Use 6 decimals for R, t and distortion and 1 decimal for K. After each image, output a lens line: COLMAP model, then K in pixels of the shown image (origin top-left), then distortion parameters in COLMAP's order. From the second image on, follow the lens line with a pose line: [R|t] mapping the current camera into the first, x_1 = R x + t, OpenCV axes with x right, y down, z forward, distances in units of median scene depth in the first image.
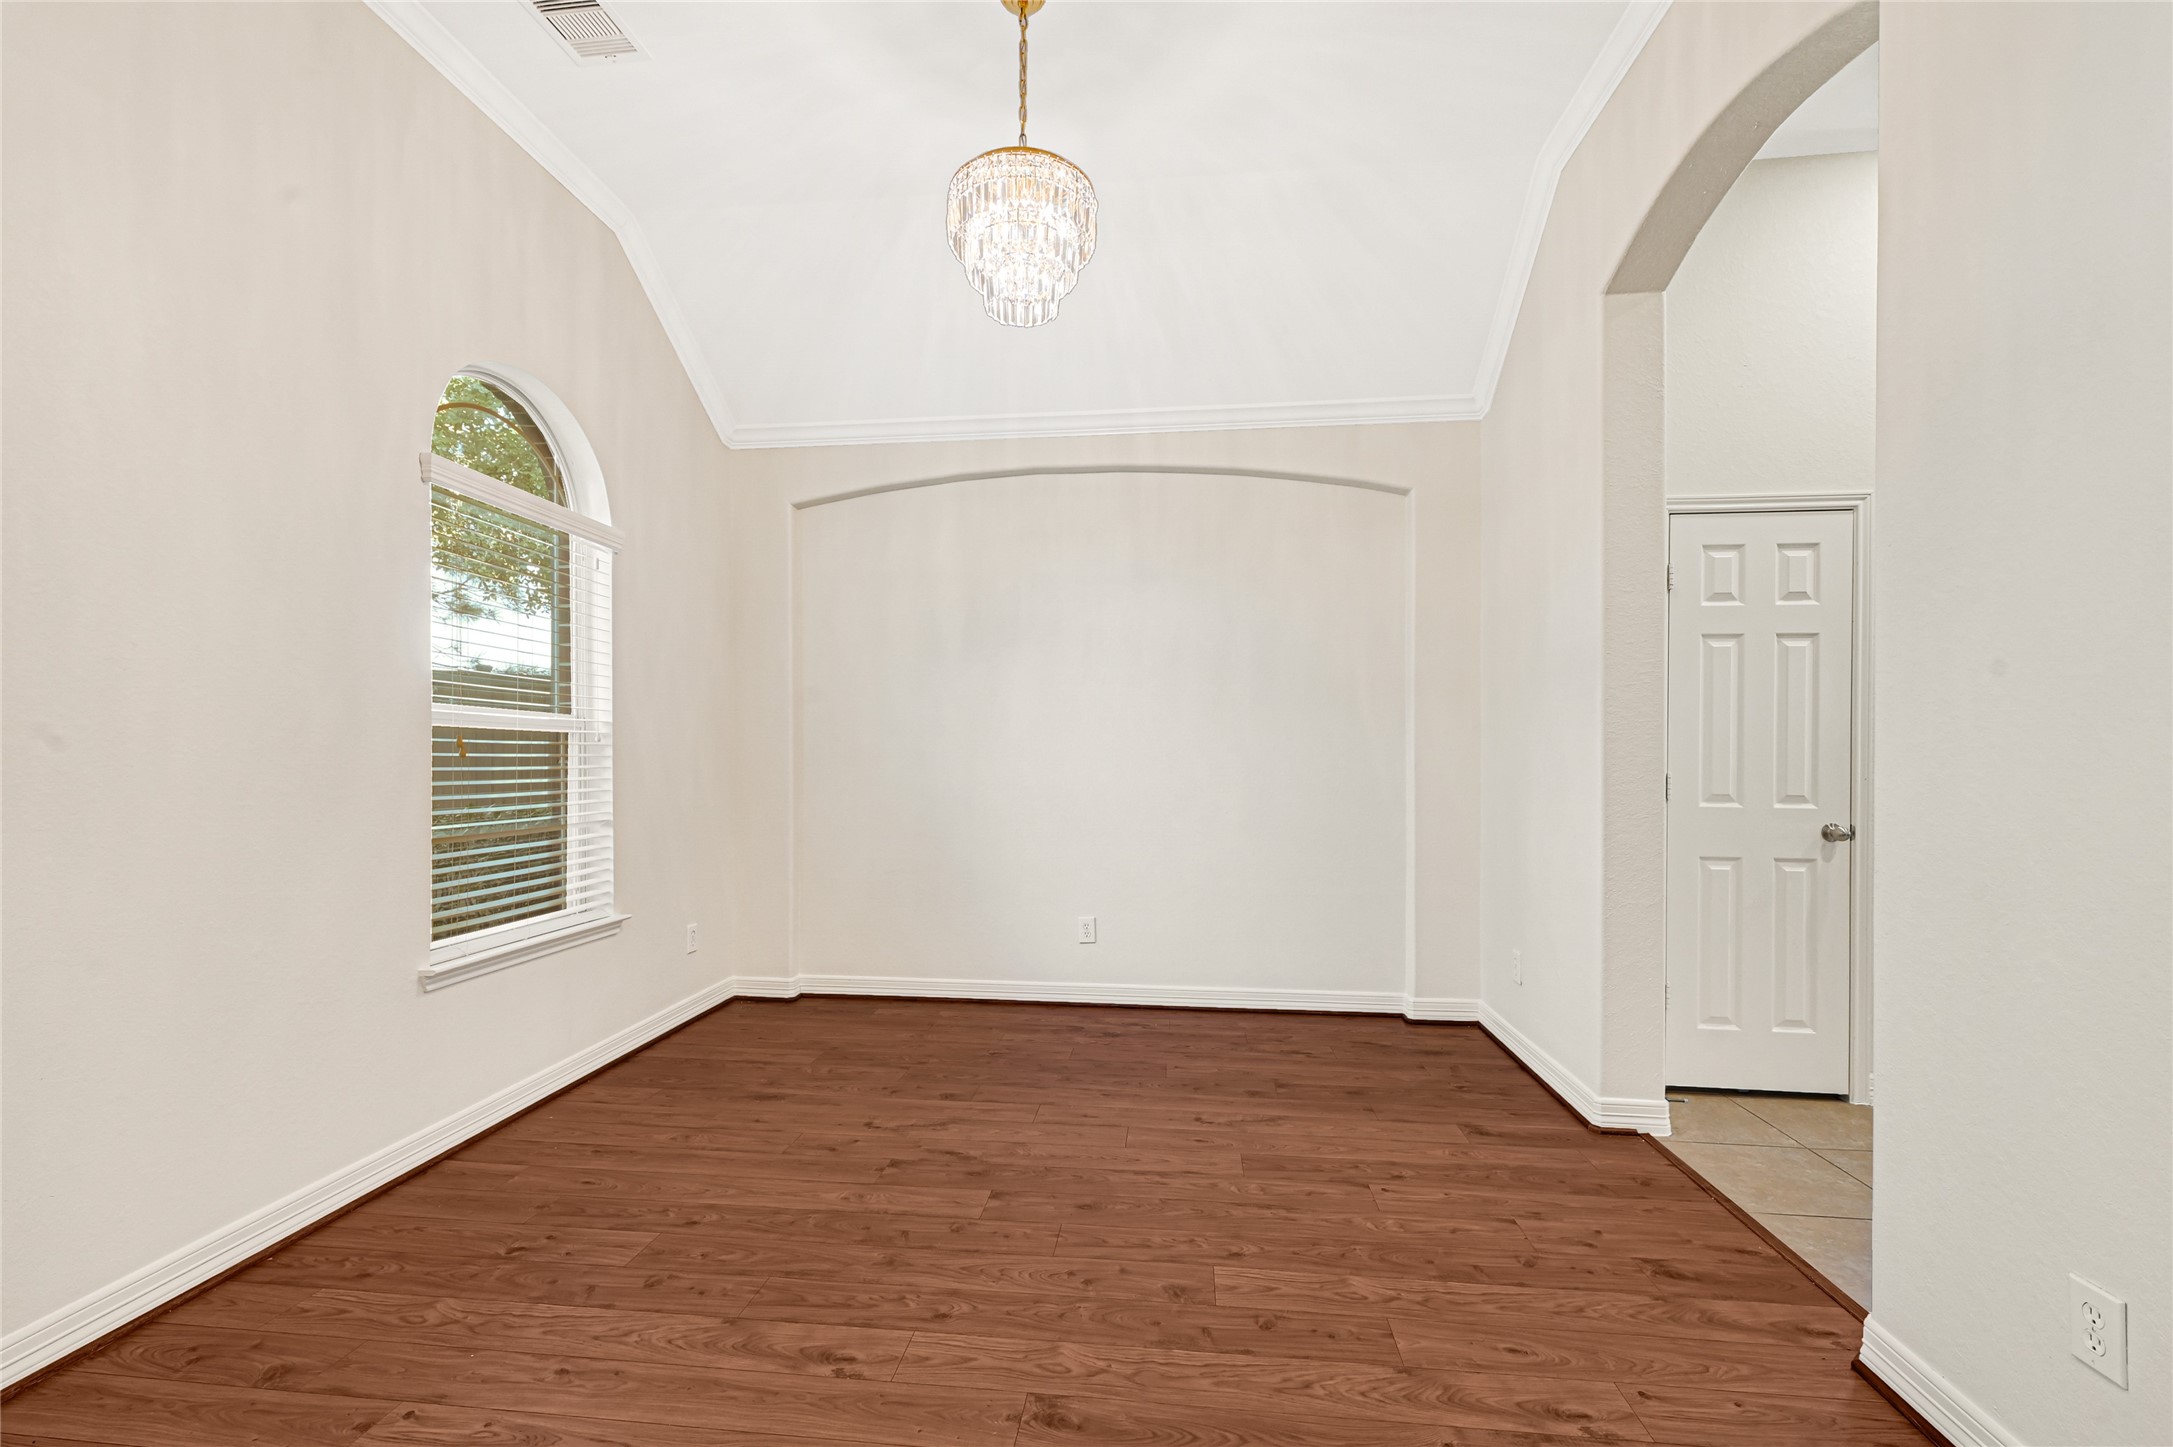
lens RADIAL K [[907.6, 0, 1083.7], [0, 907.6, 754.7], [0, 0, 1]] dist [-0.000550, -0.000213]
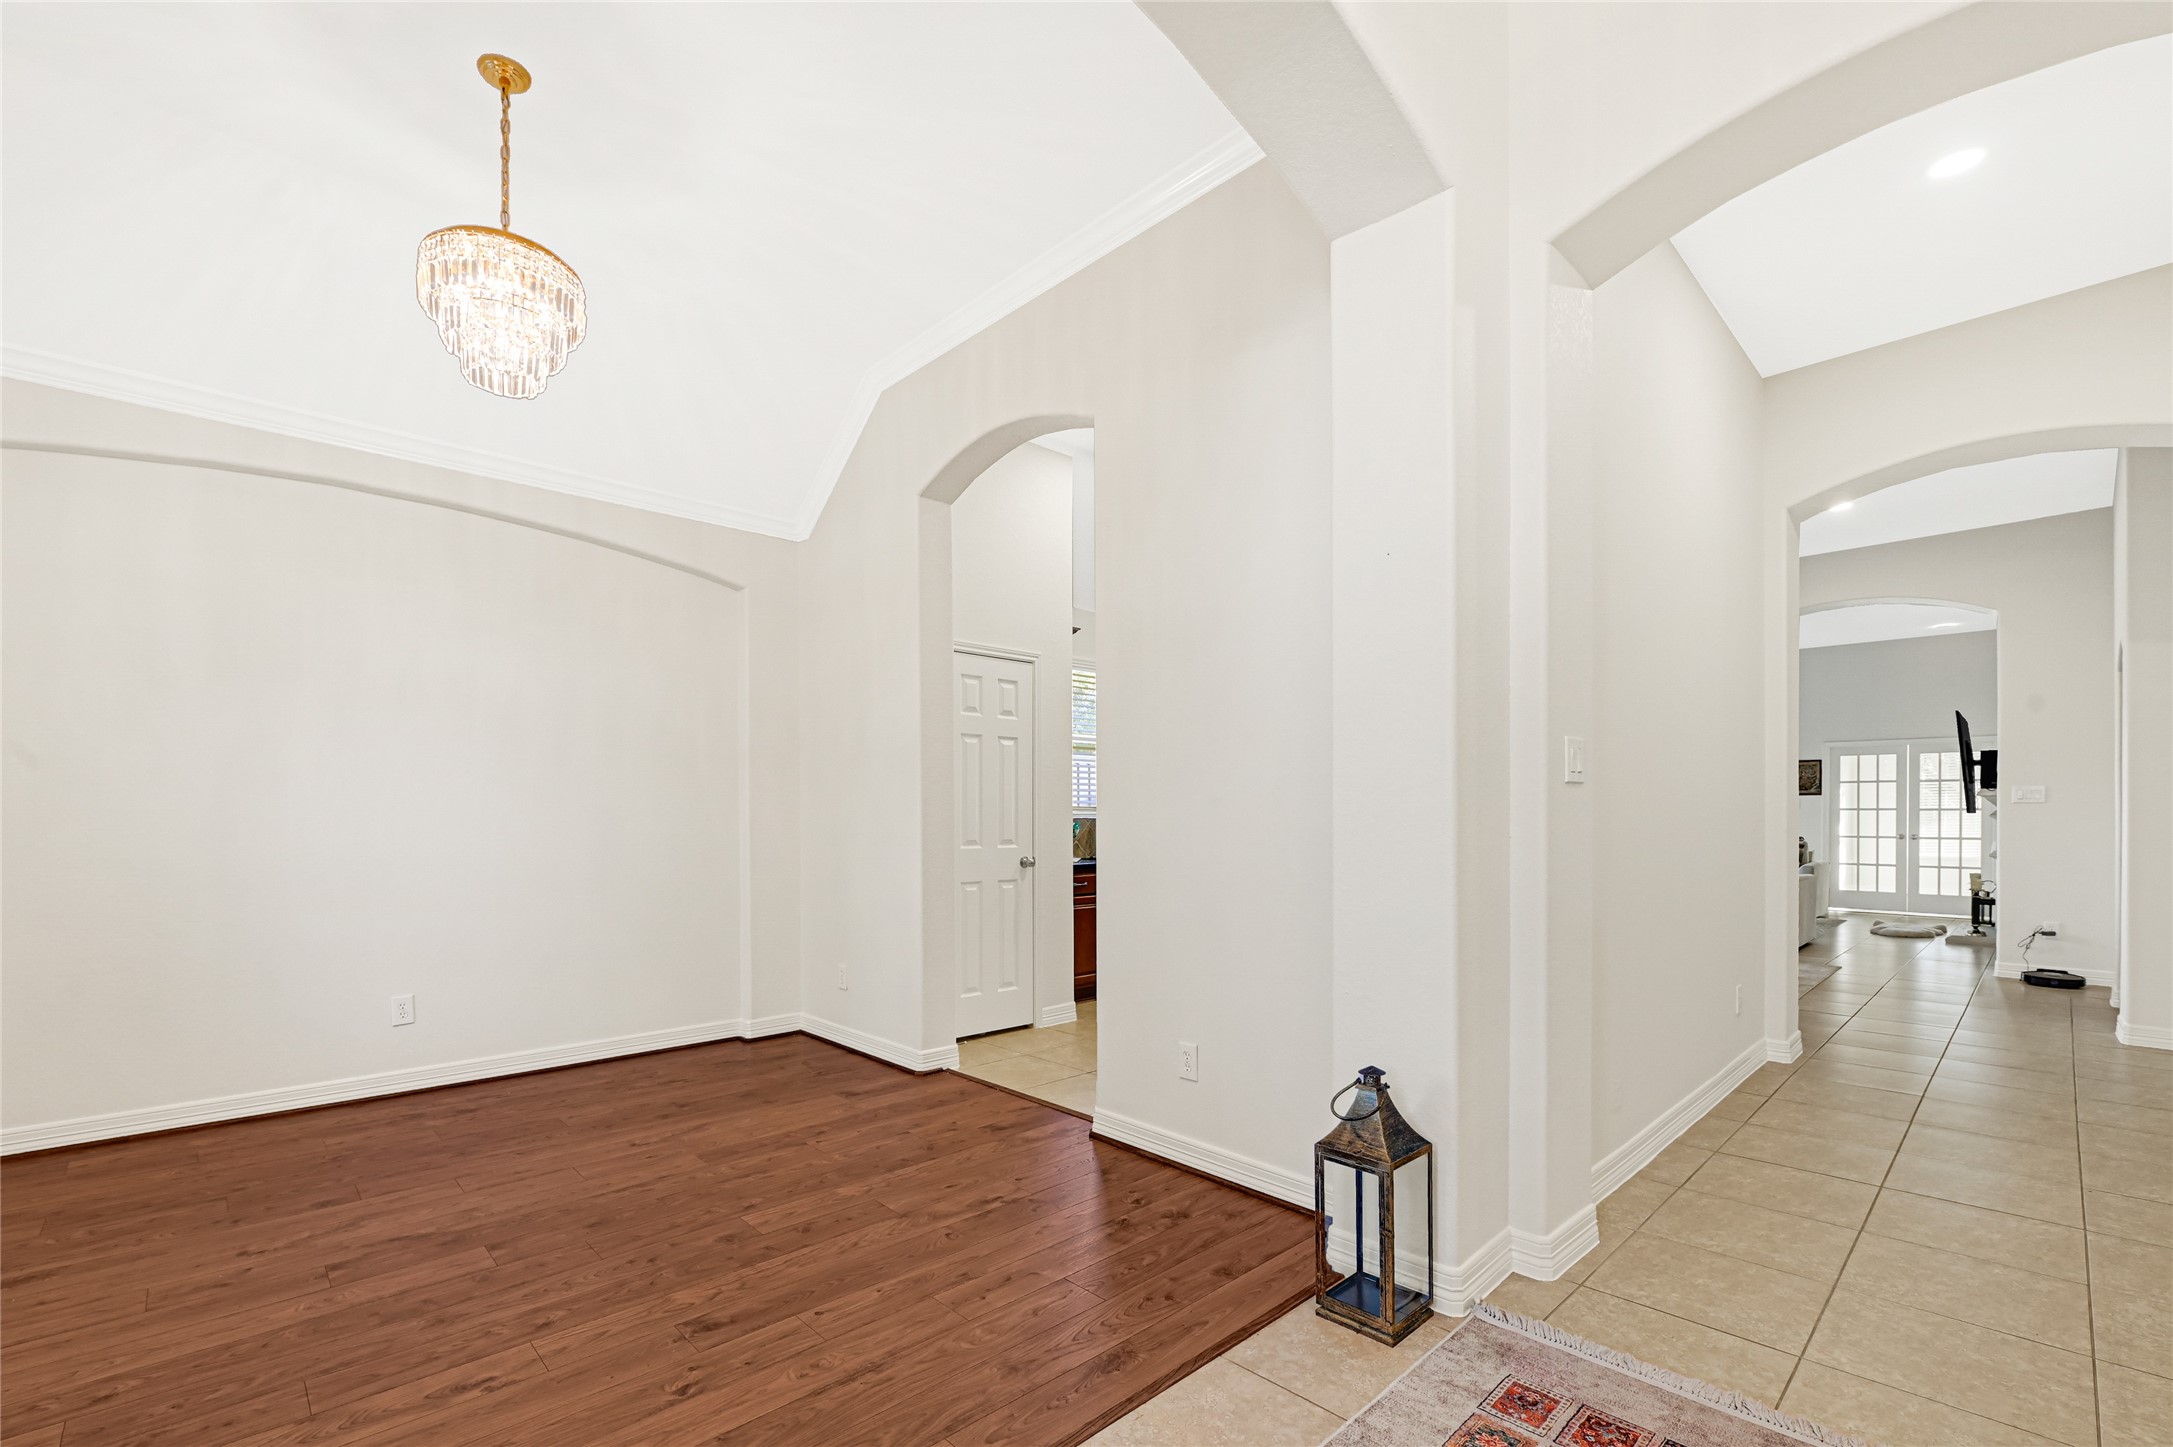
lens RADIAL K [[929.0, 0, 1078.4], [0, 929.0, 808.0], [0, 0, 1]] dist [-0.014647, -0.000298]
pose [[0.646340, 0.003654, 0.763041, -0.403686], [0.000338, 0.999987, -0.005075, -0.002619], [-0.763050, 0.003538, 0.646330, -0.149976]]
